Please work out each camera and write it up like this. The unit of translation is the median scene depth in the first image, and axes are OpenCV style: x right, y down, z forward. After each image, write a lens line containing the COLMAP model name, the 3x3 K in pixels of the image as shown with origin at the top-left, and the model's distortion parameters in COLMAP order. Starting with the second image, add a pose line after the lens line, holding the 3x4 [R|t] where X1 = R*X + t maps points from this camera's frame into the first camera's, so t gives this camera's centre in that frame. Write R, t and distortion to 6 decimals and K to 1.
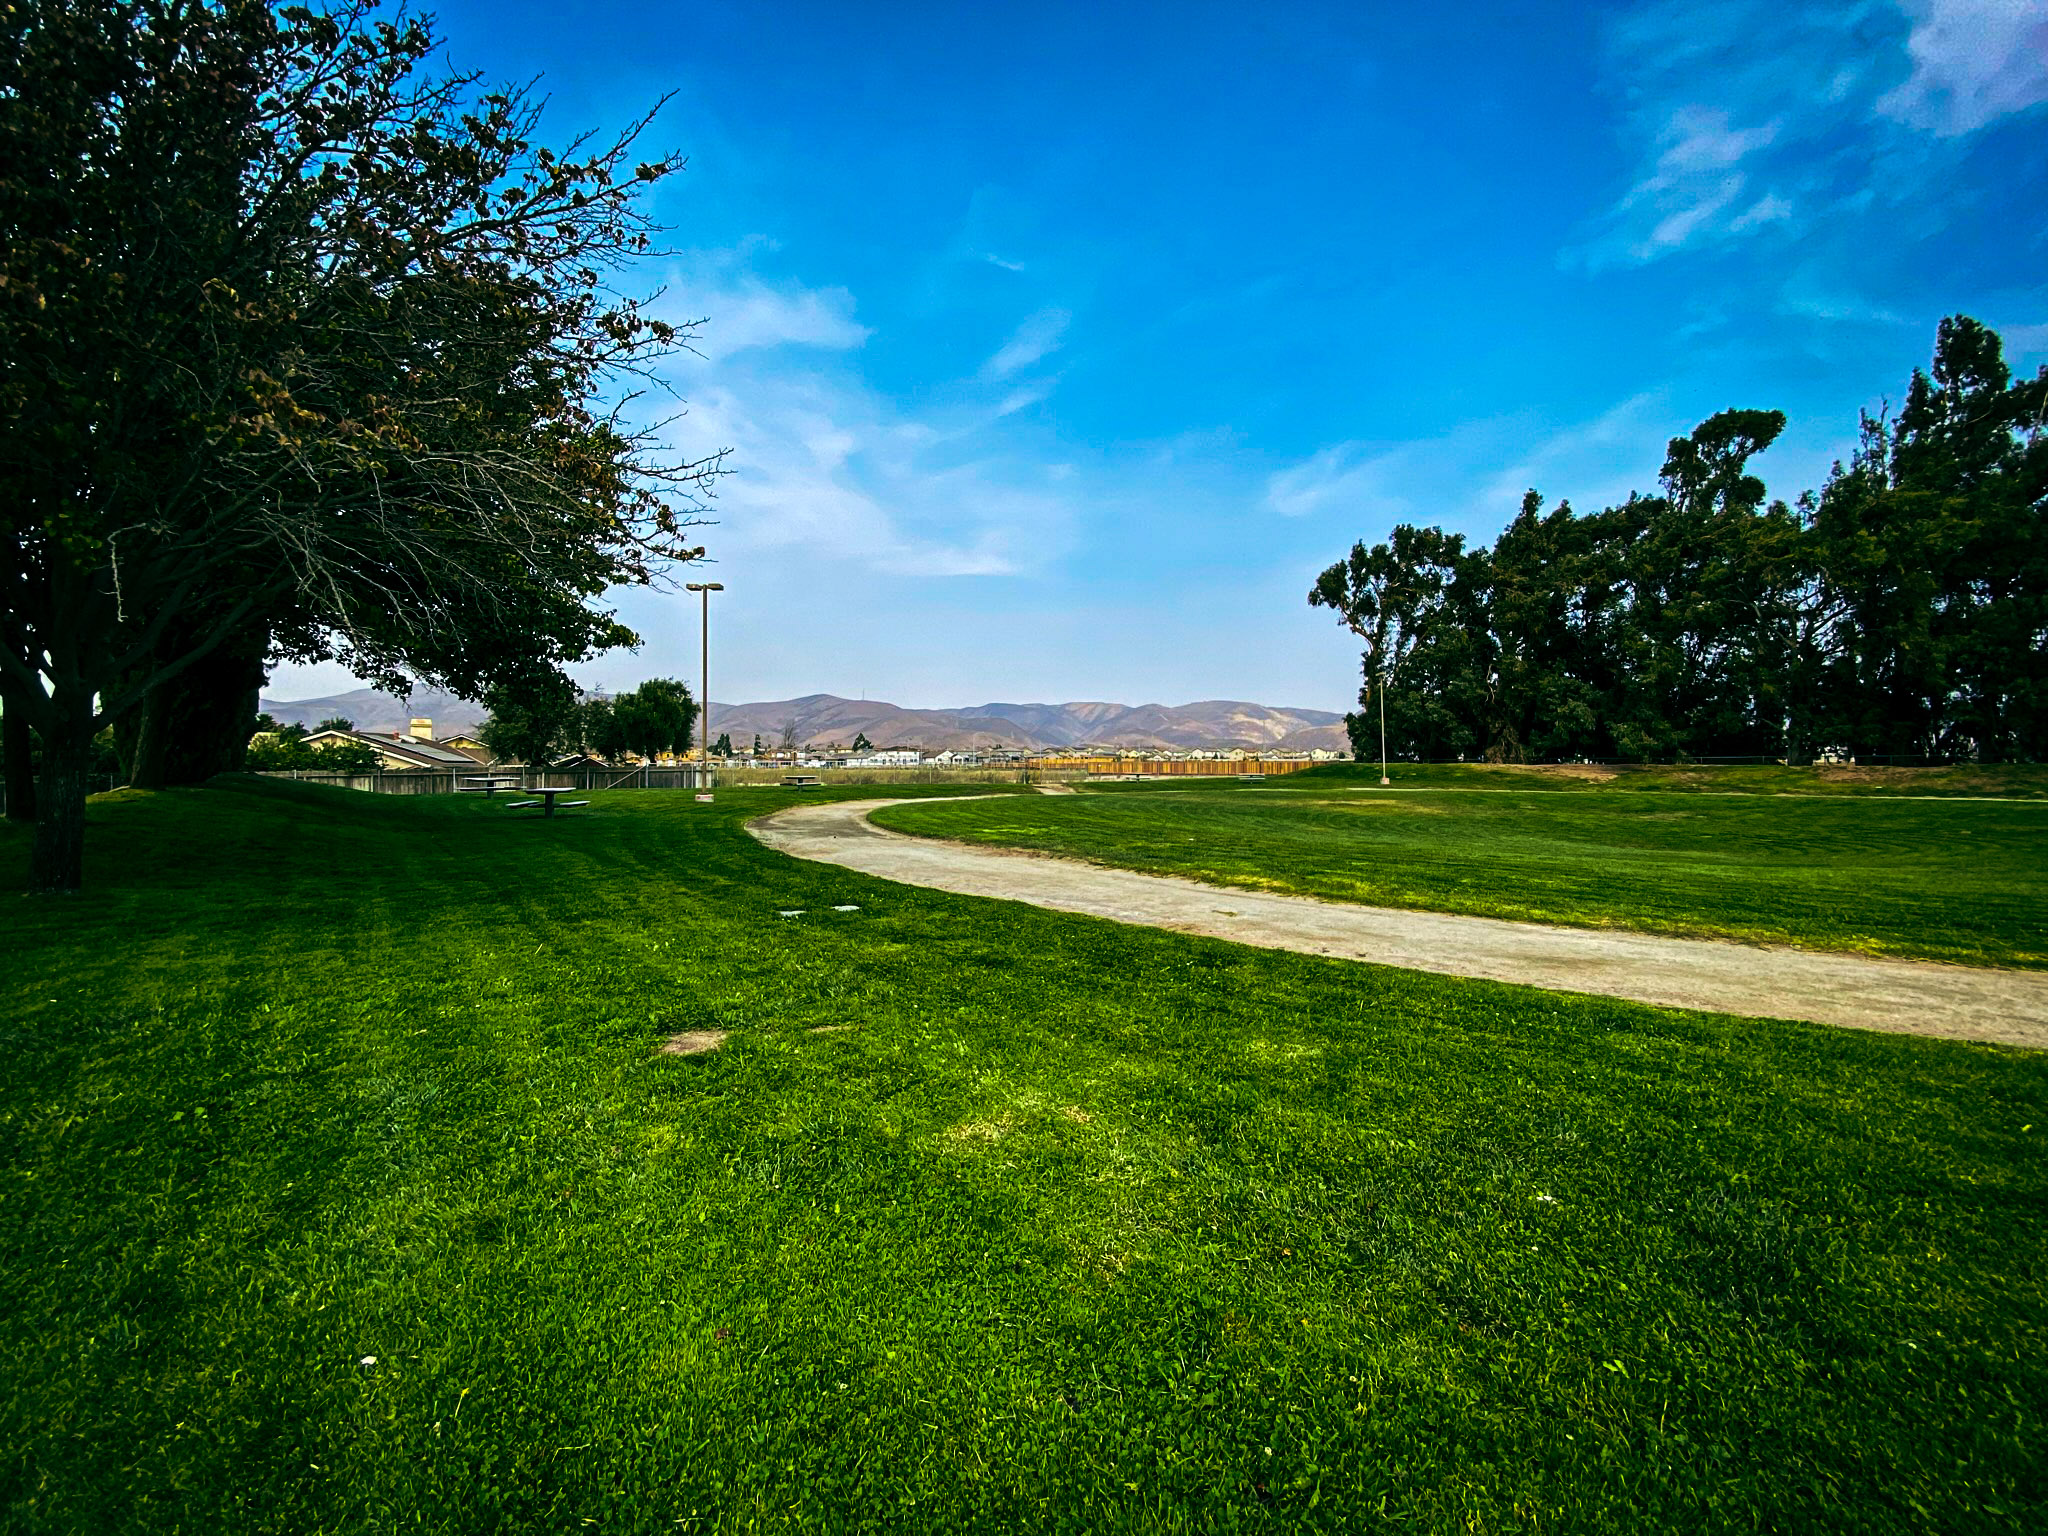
lens RADIAL K [[824.1, 0, 1032.2], [0, 824.1, 770.4], [0, 0, 1]] dist [0.009355, -0.000926]
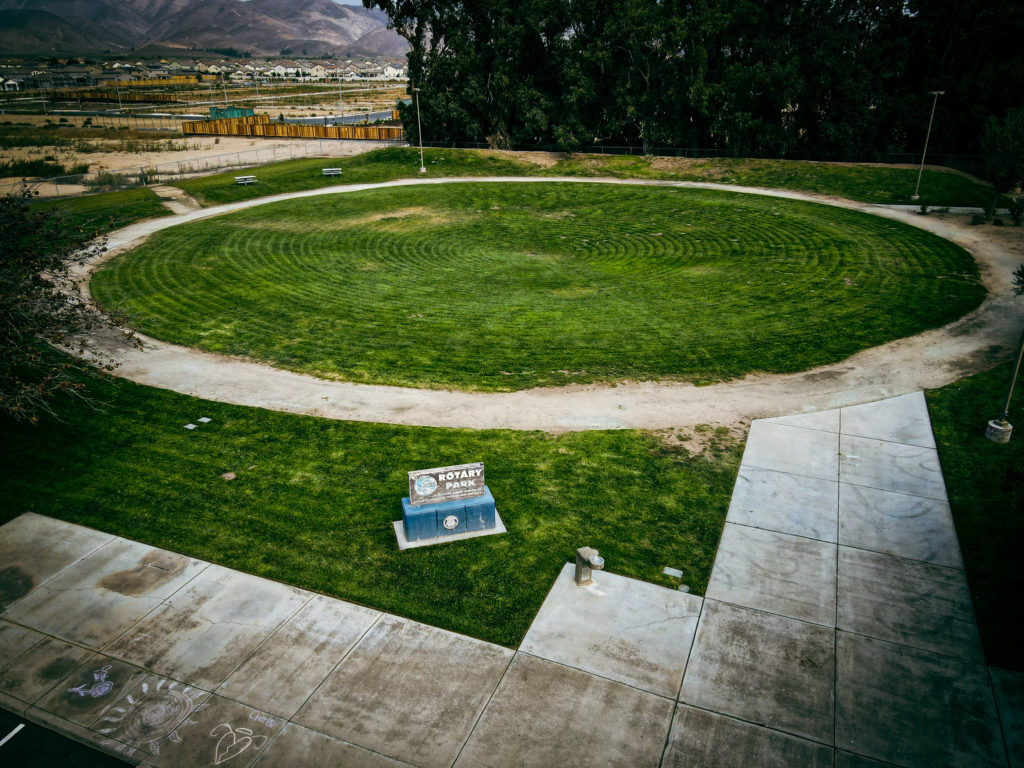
lens RADIAL K [[738.4, 0, 506.9], [0, 738.4, 388.6], [0, 0, 1]] dist [-0.002821, -0.001185]
pose [[0.890171, -0.189807, 0.414209, -0.042846], [0.008598, 0.915932, 0.401241, -0.131004], [-0.455546, -0.353612, 0.816968, -0.220632]]
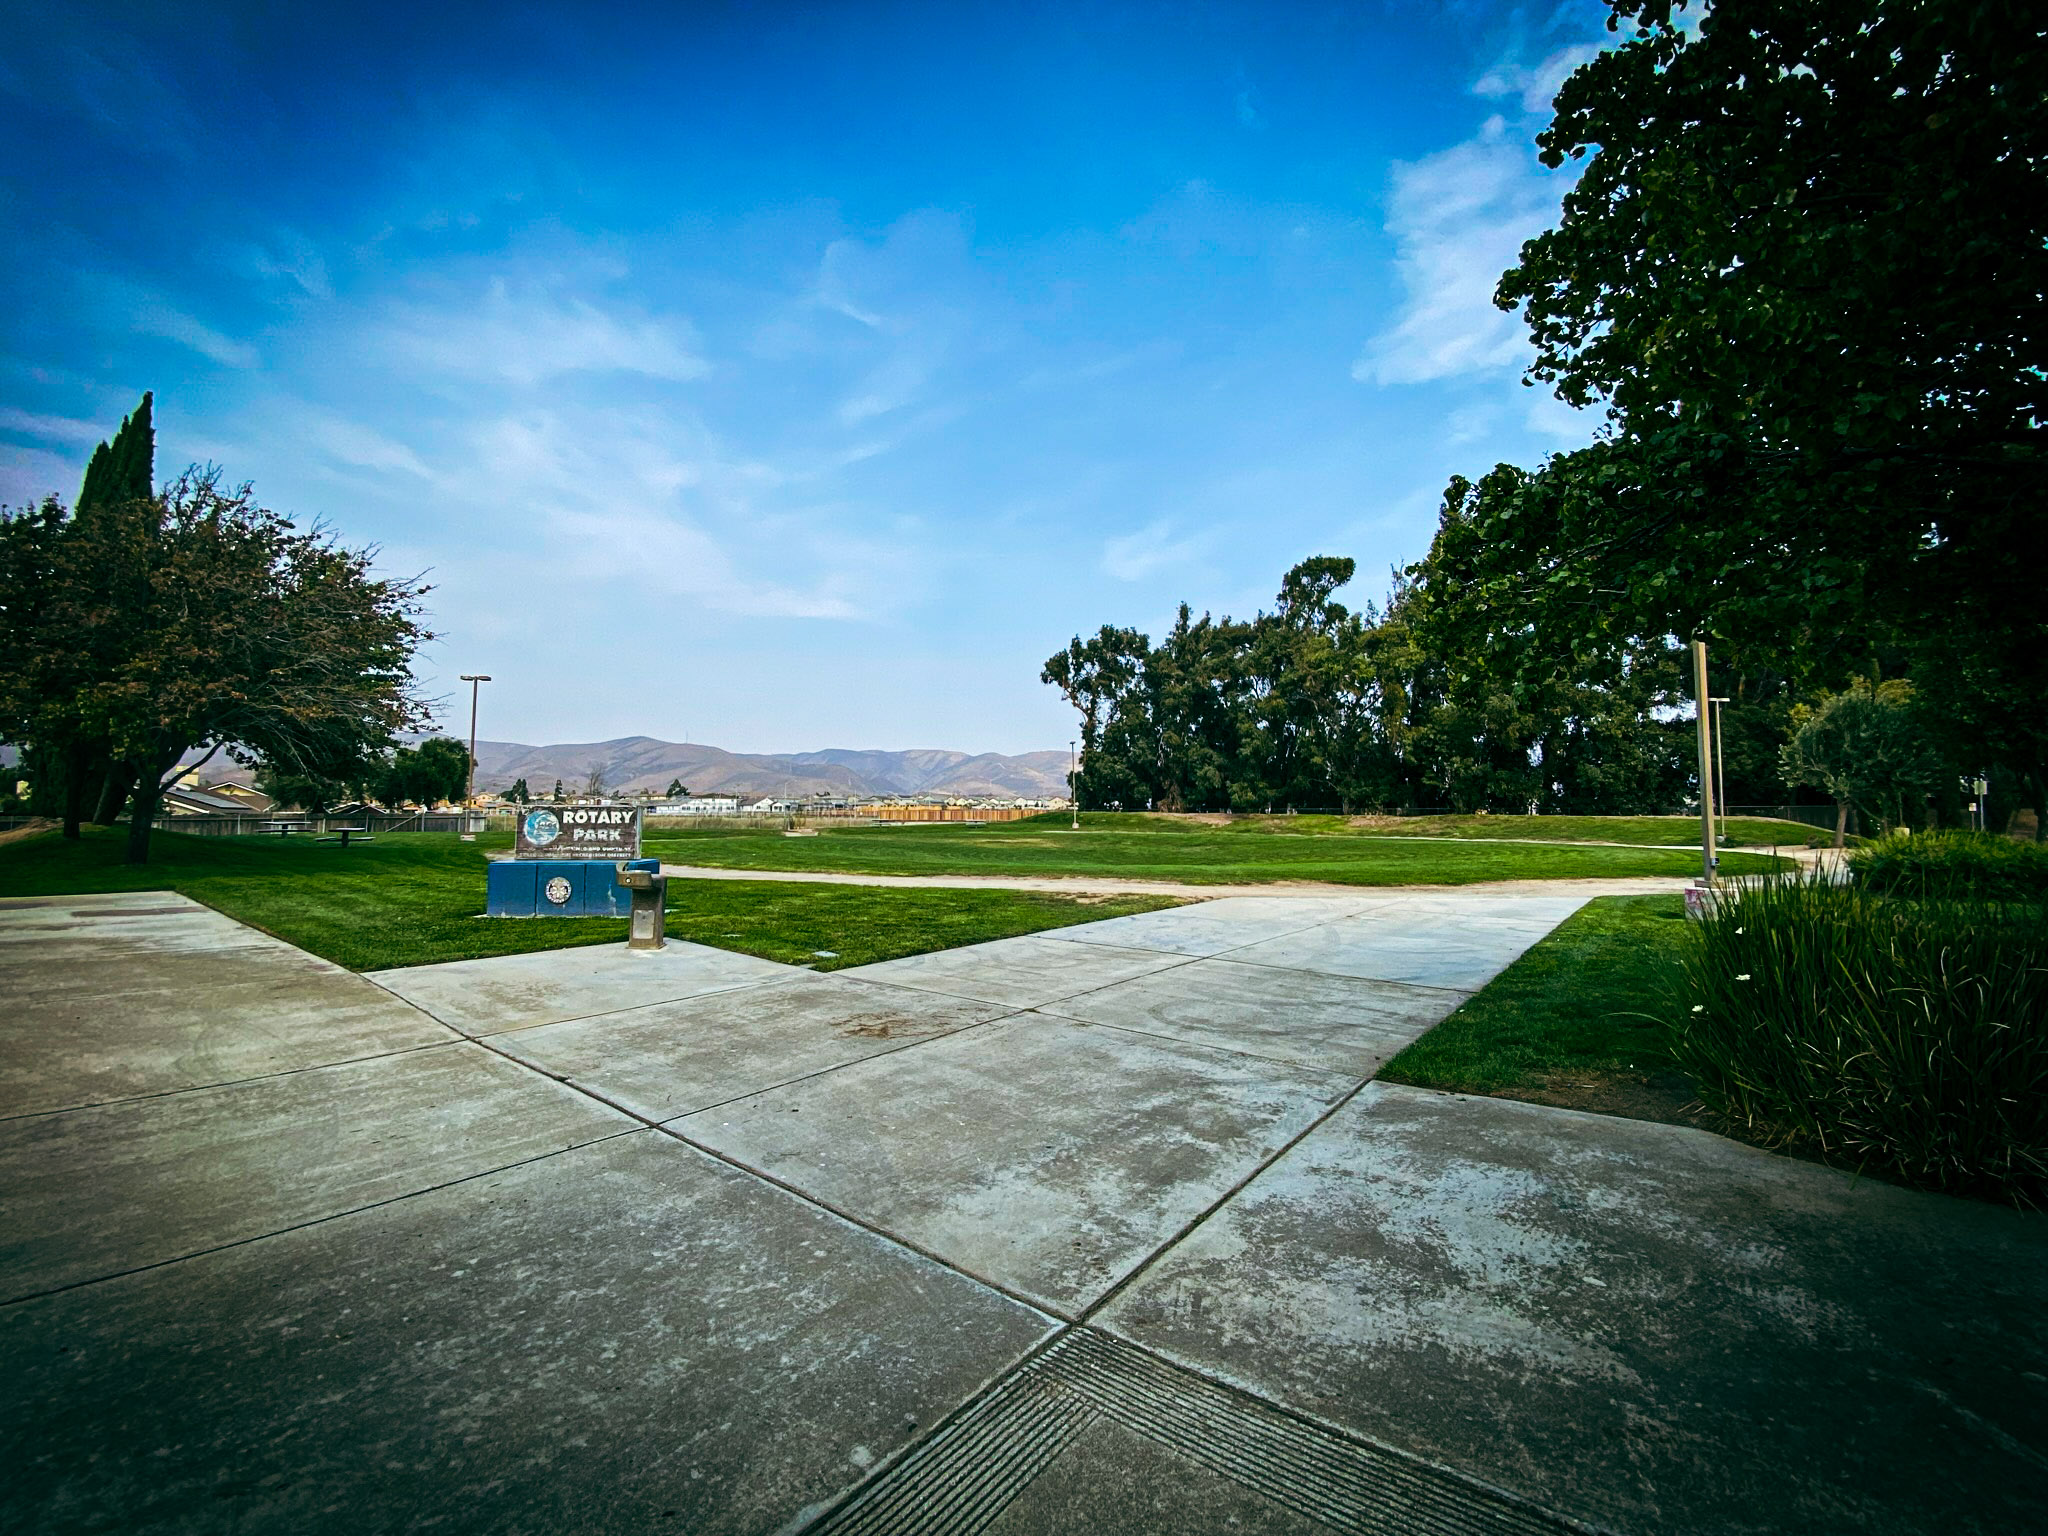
lens RADIAL K [[824.1, 0, 1032.3], [0, 824.1, 754.1], [0, 0, 1]] dist [0.009355, -0.000926]
pose [[0.981979, 0.016894, 0.188232, 0.103576], [-0.002250, 0.996971, -0.077743, 0.000739], [-0.188975, 0.075919, 0.979043, -0.208879]]
